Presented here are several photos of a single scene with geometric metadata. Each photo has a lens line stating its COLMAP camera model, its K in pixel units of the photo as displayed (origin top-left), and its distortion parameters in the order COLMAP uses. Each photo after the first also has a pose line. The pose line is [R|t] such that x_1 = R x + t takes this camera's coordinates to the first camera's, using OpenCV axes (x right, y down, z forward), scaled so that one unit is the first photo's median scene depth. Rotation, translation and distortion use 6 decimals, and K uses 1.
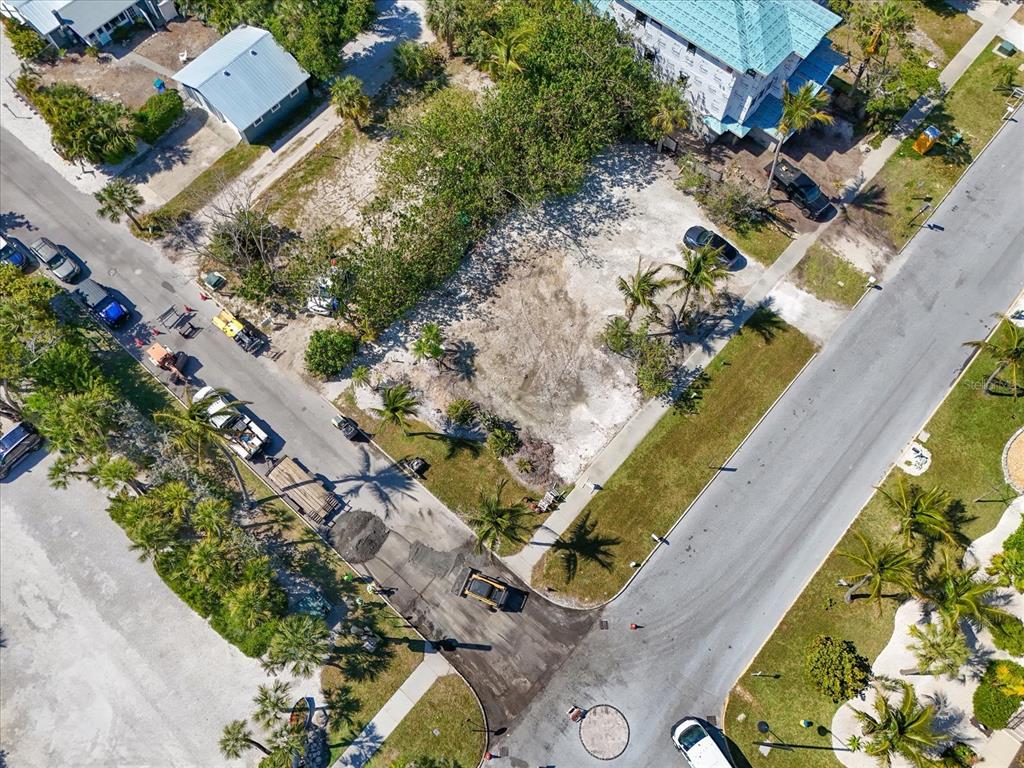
lens RADIAL K [[754.1, 0, 510.0], [0, 754.1, 384.8], [0, 0, 1]] dist [0.072791, -0.062588]
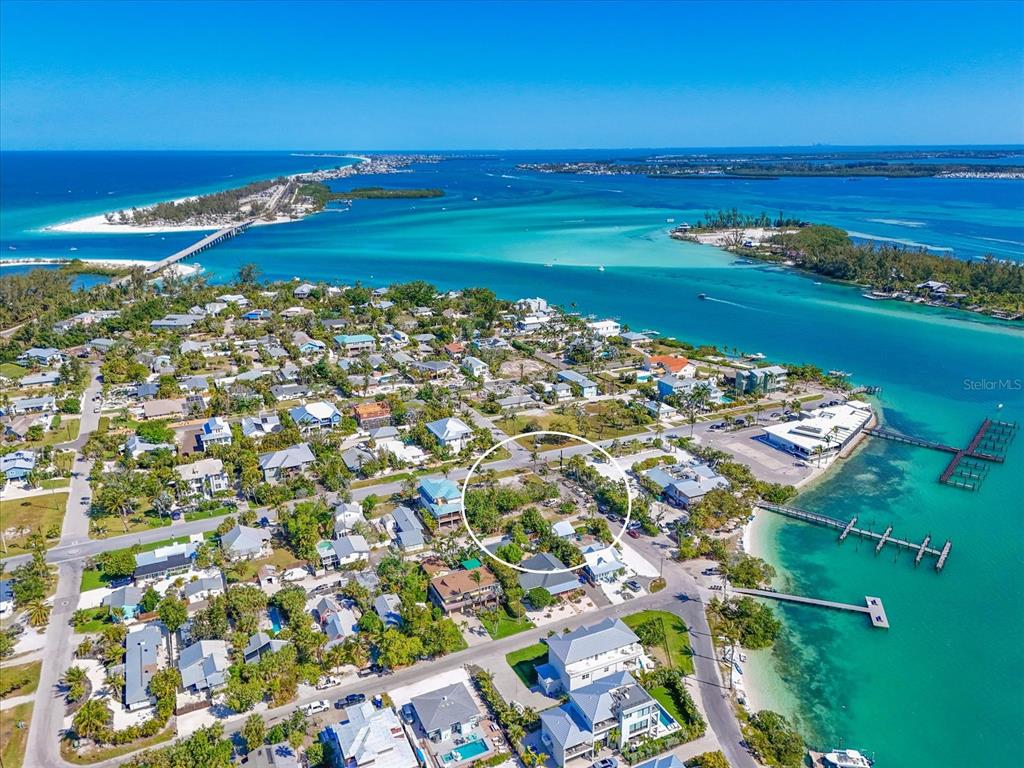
lens RADIAL K [[754.1, 0, 514.6], [0, 754.1, 380.7], [0, 0, 1]] dist [0.072791, -0.062588]
pose [[-0.923843, -0.103600, 0.368486, -1.592326], [0.358782, 0.101080, 0.927932, -4.344970], [-0.133381, 0.989469, -0.056212, 0.615079]]
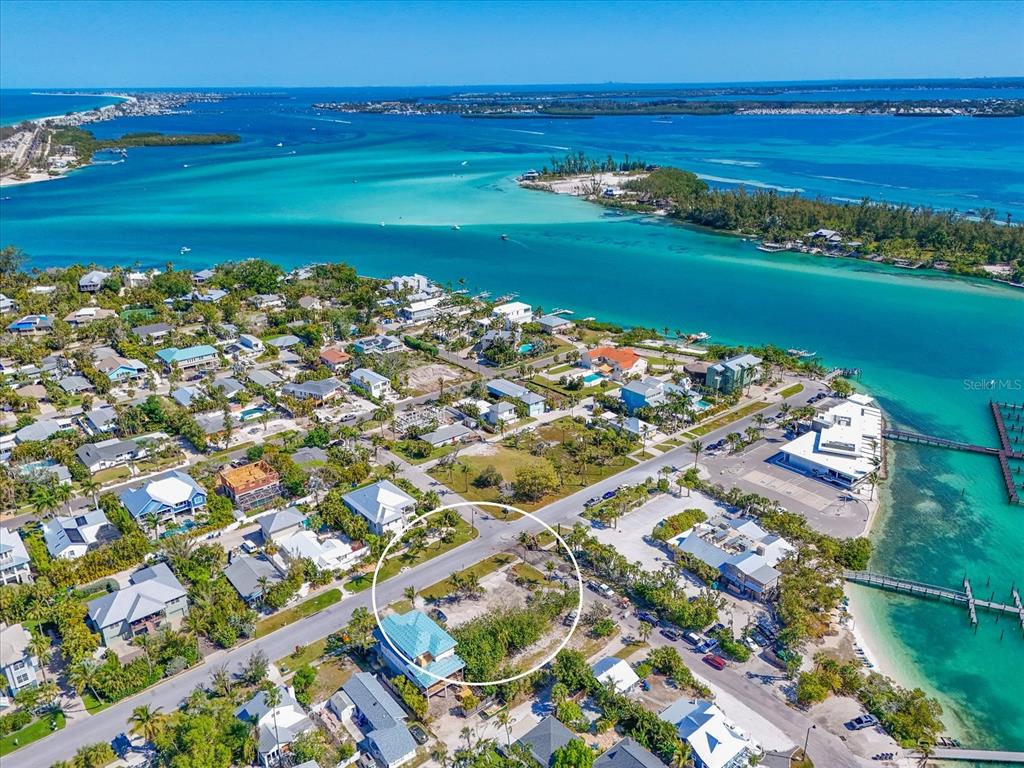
lens RADIAL K [[754.1, 0, 513.7], [0, 754.1, 405.7], [0, 0, 1]] dist [0.072791, -0.062588]
pose [[-0.989947, -0.041069, 0.135345, -0.385599], [0.136167, -0.017913, 0.990524, -3.122087], [-0.038256, 0.998996, 0.023326, 0.142412]]
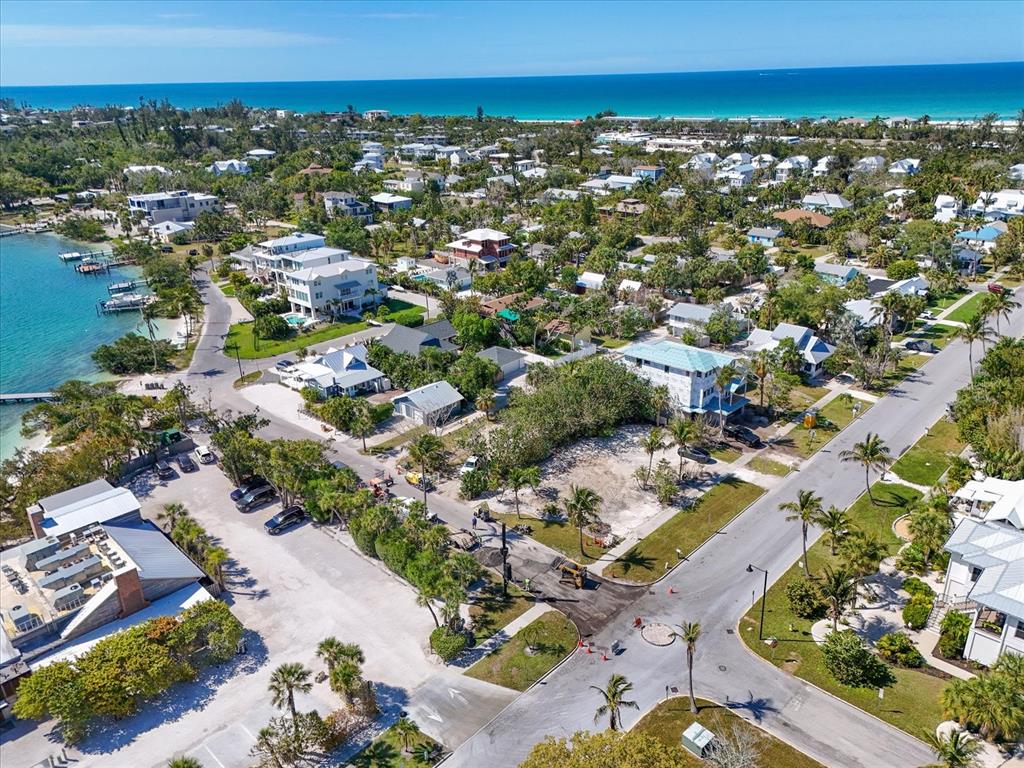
lens RADIAL K [[754.1, 0, 509.9], [0, 754.1, 381.6], [0, 0, 1]] dist [0.072791, -0.062588]
pose [[0.999325, -0.001948, -0.036671, -0.093616], [-0.025107, 0.692506, -0.720975, 1.005198], [0.026800, 0.721410, 0.691990, -0.332033]]
